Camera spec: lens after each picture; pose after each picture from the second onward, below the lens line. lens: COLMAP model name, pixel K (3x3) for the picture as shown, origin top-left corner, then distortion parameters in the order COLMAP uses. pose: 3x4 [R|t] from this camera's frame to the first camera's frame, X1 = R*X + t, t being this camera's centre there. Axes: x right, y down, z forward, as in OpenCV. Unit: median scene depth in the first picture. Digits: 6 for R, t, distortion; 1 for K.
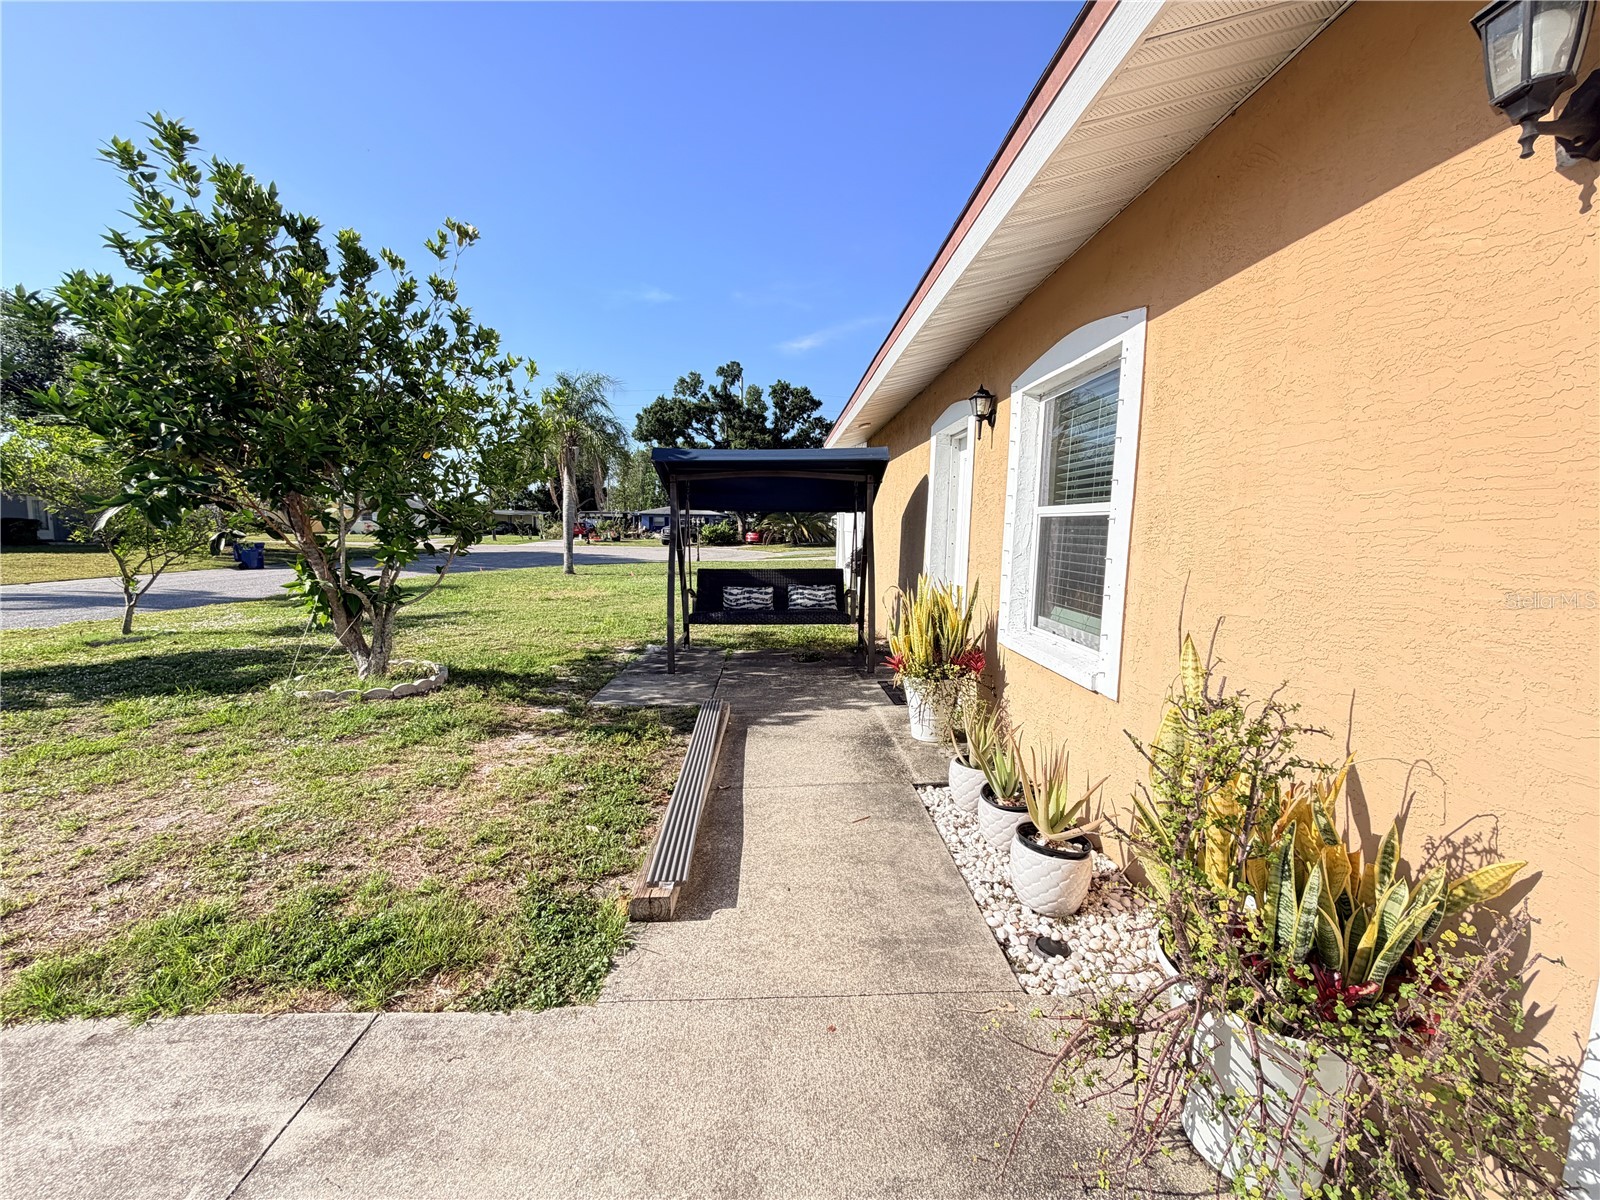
lens RADIAL K [[635.6, 0, 800.0], [0, 635.6, 600.0], [0, 0, 1]] dist [-0.001433, 0.000045]
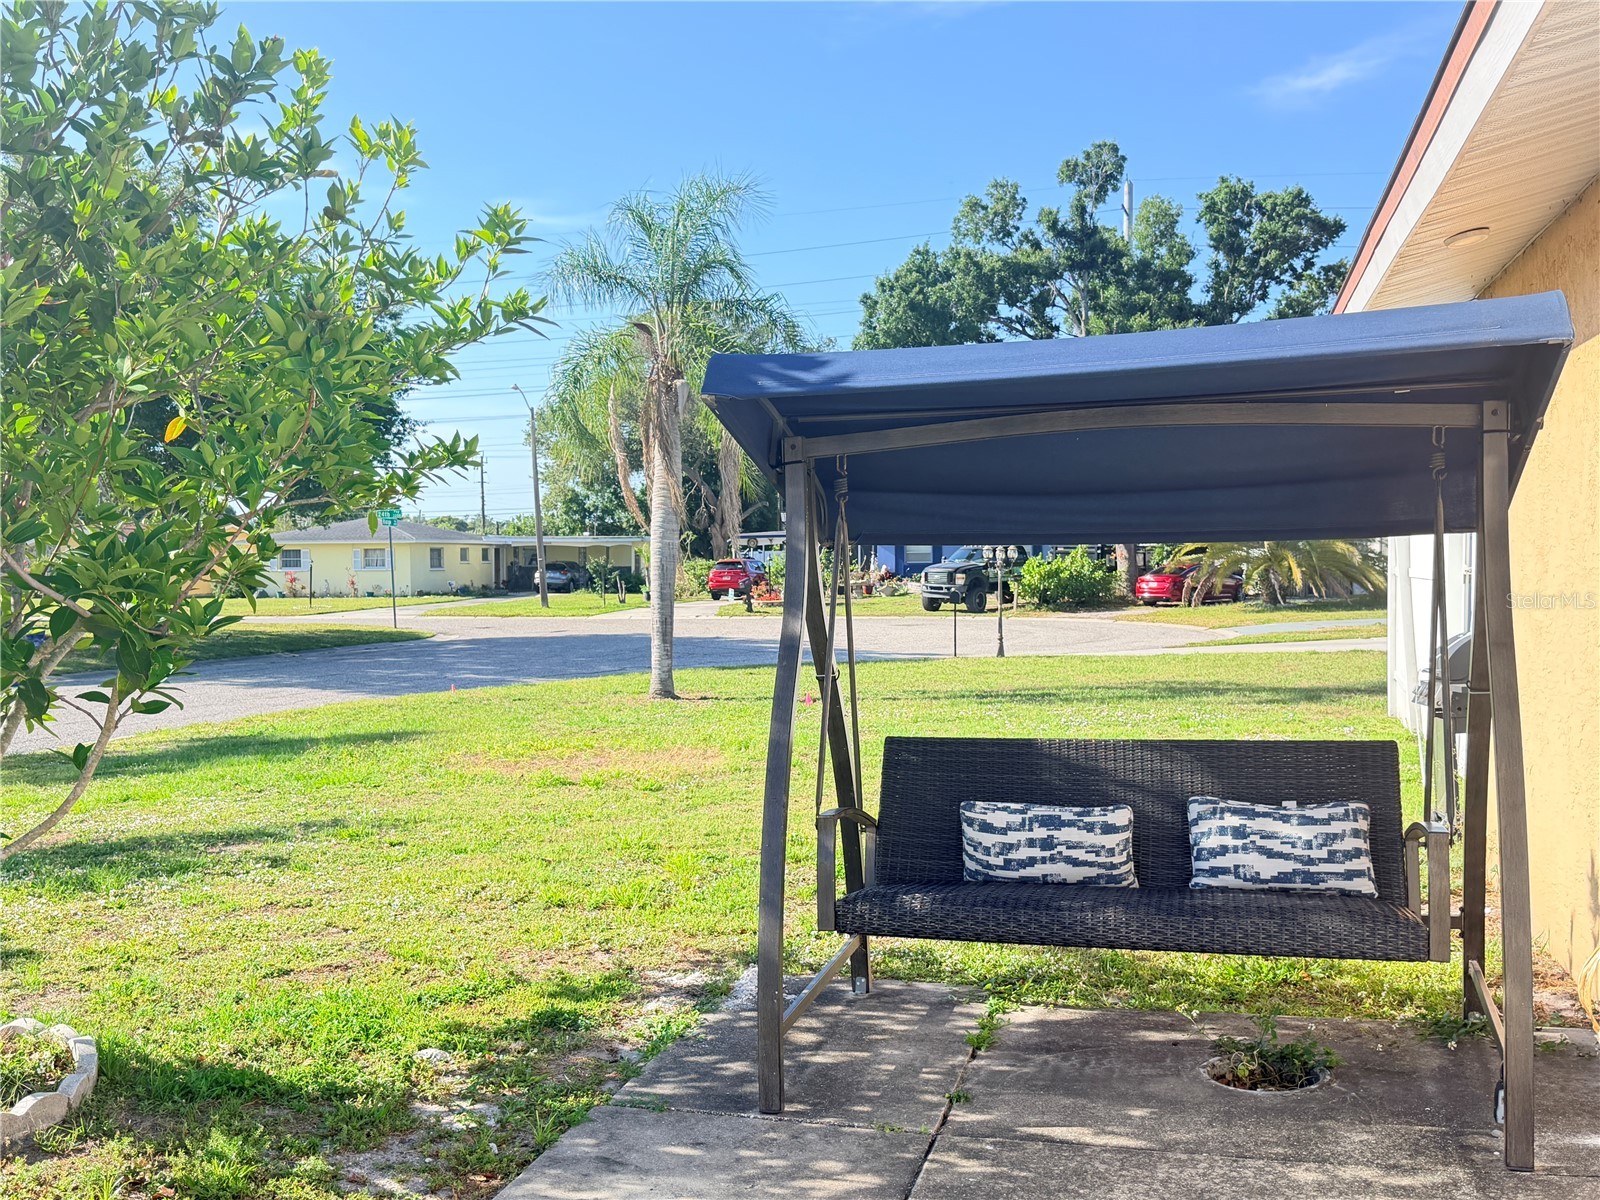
lens RADIAL K [[1591.0, 0, 800.0], [0, 1591.0, 600.0], [0, 0, 1]] dist [0.164423, -0.306578]
pose [[0.956442, -0.019540, -0.291268, 0.019201], [-0.006800, 0.995996, -0.089144, -0.033681], [0.291844, 0.087242, 0.952479, 0.181060]]
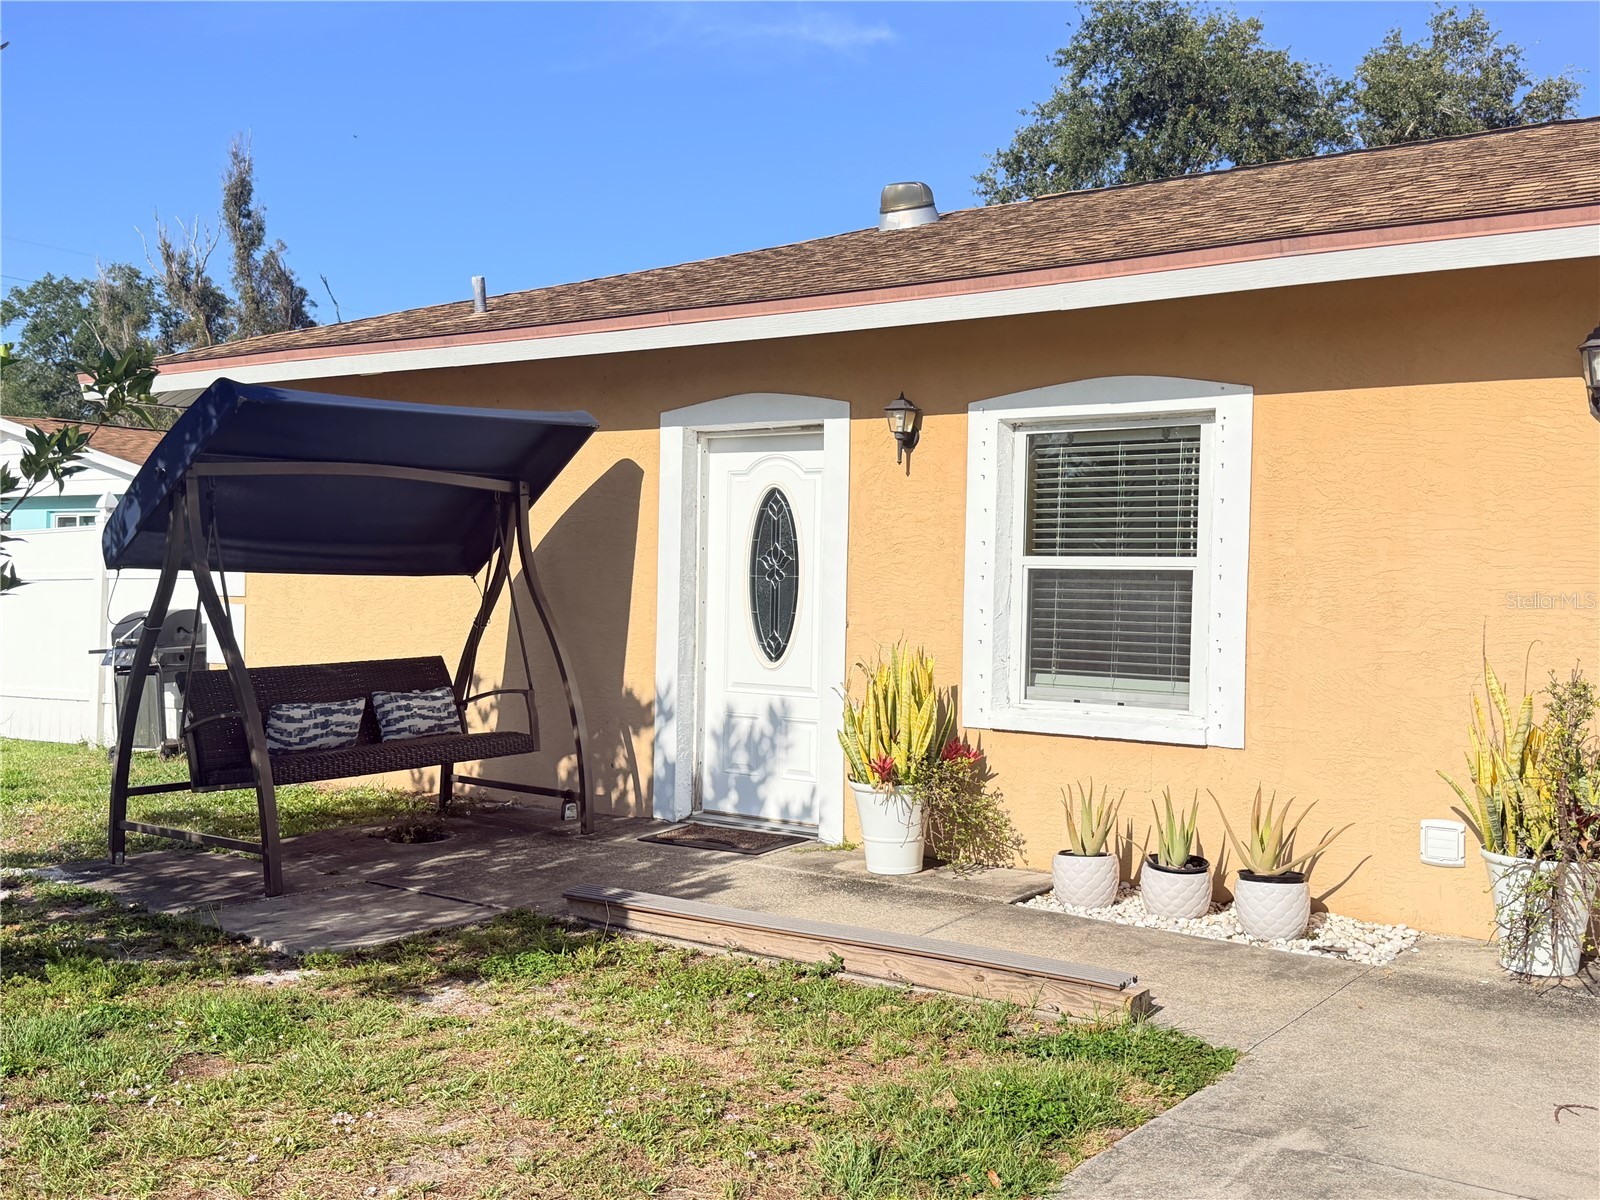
lens RADIAL K [[1591.0, 0, 800.0], [0, 1591.0, 600.0], [0, 0, 1]] dist [0.164423, -0.306578]
pose [[0.624515, -0.020918, 0.780733, -0.564745], [0.086790, 0.995309, -0.042757, -0.009531], [-0.776176, 0.094462, 0.623400, -0.029592]]
